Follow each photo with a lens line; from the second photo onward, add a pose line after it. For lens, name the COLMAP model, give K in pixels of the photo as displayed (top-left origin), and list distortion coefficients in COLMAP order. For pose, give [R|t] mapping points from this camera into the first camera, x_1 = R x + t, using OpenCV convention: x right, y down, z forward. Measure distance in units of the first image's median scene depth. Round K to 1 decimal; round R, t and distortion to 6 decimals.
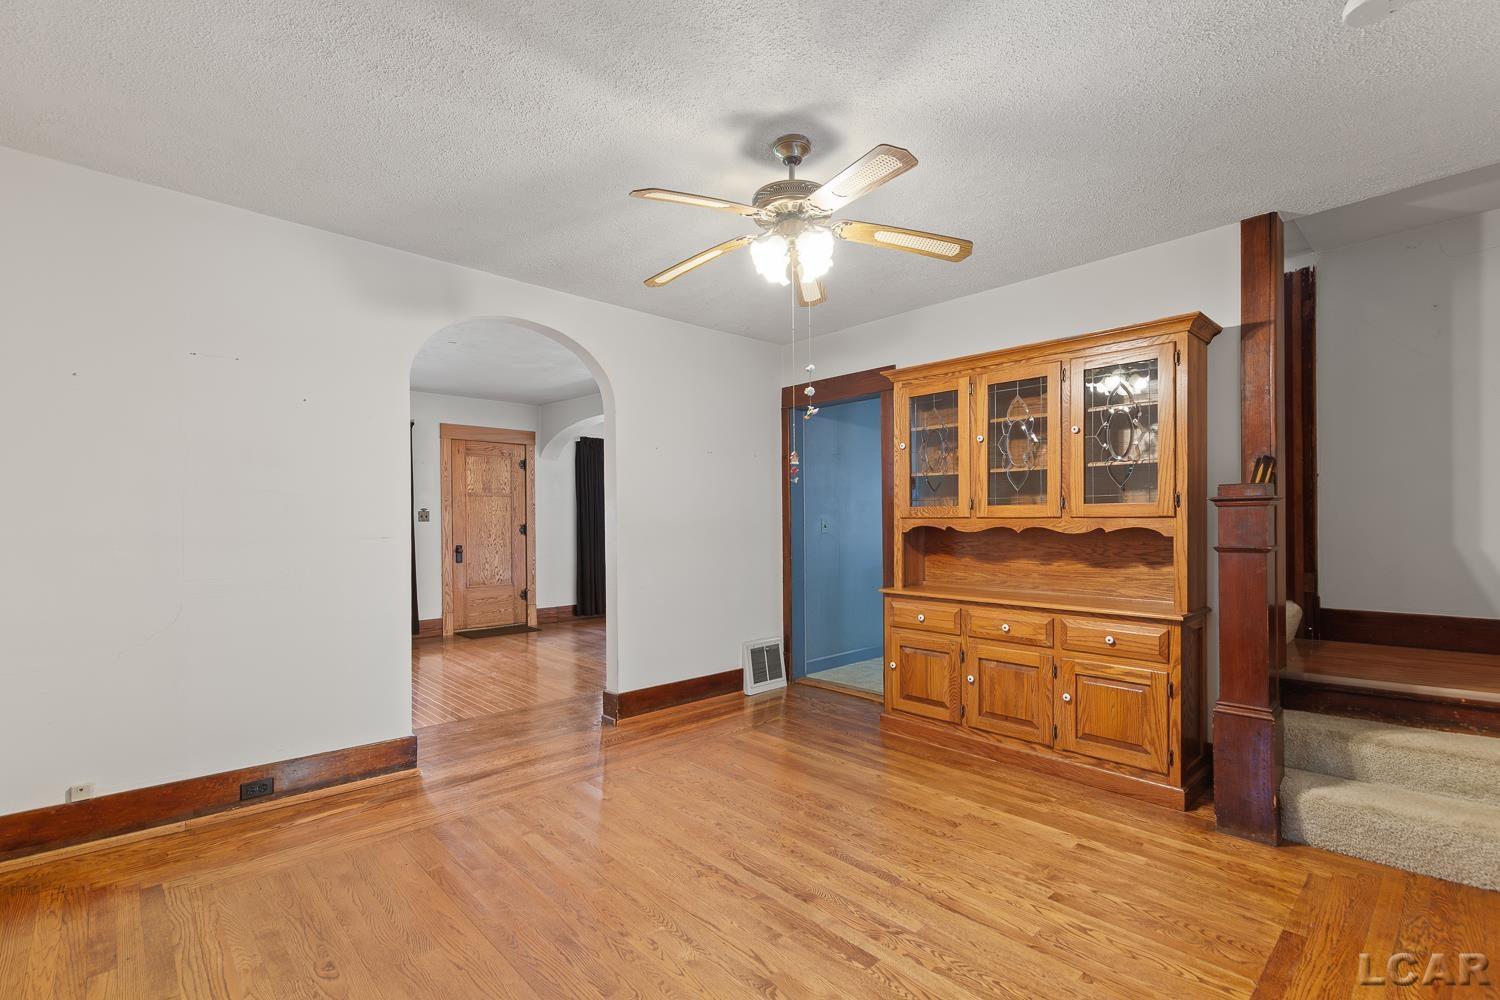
lens RADIAL K [[674.7, 0, 752.9], [0, 674.7, 524.0], [0, 0, 1]] dist [0.001091, 0.000026]
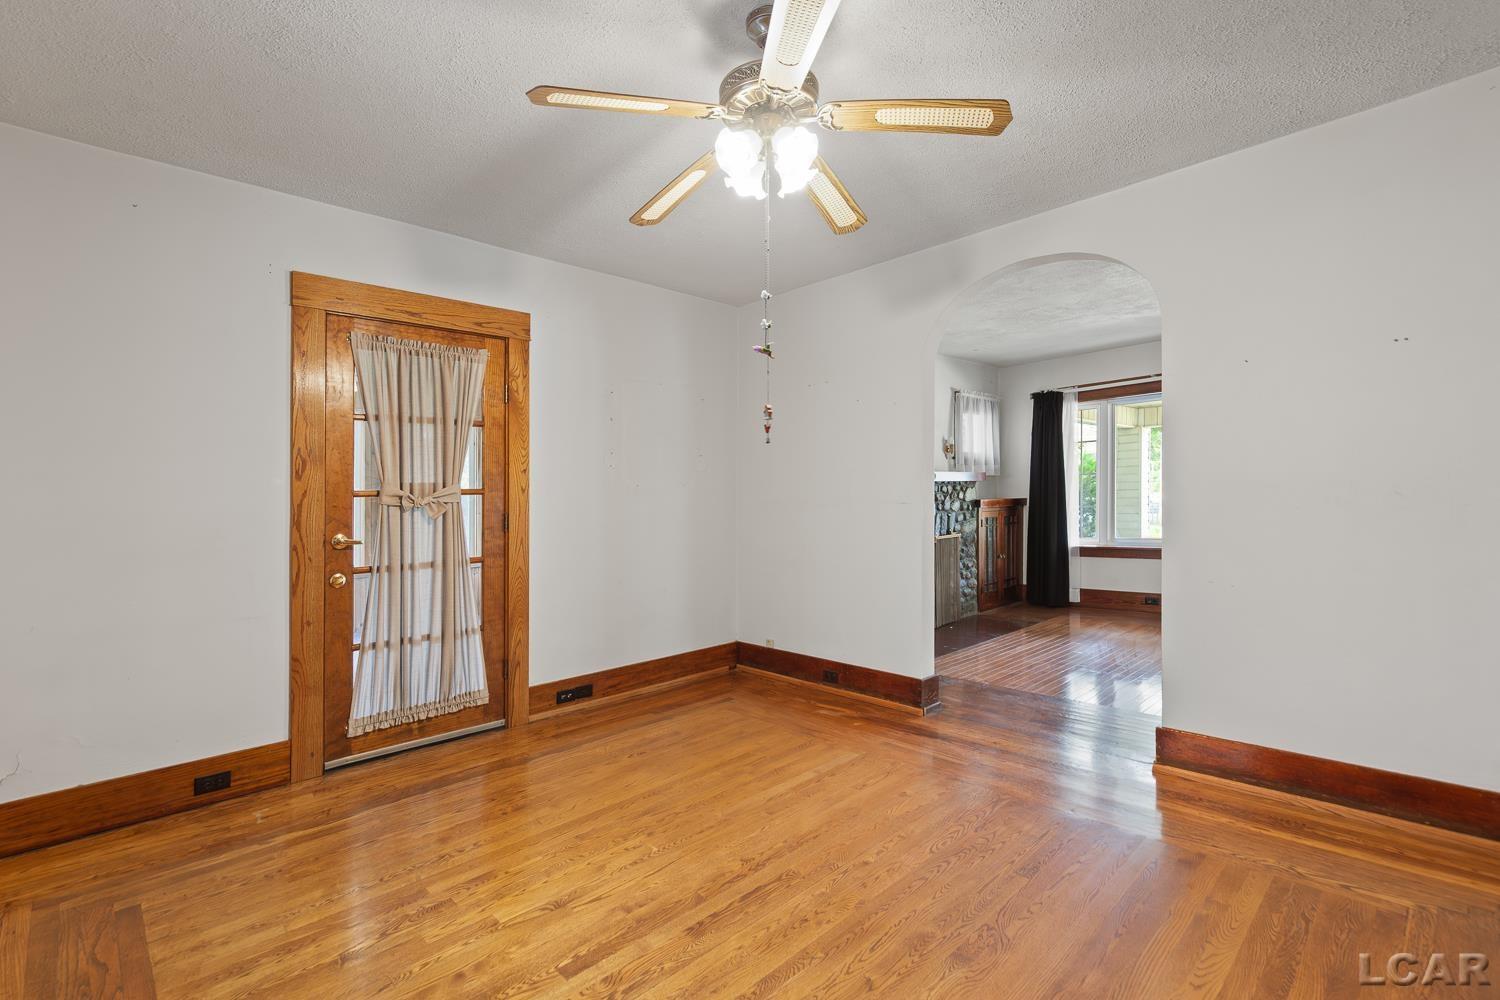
lens RADIAL K [[691.6, 0, 774.4], [0, 691.6, 507.0], [0, 0, 1]] dist [0.000221, -0.000089]
pose [[0.033564, 0.020297, -0.999230, 0.638086], [0.020335, 0.999573, 0.020987, -0.006181], [0.999230, -0.021024, 0.033137, 0.717286]]
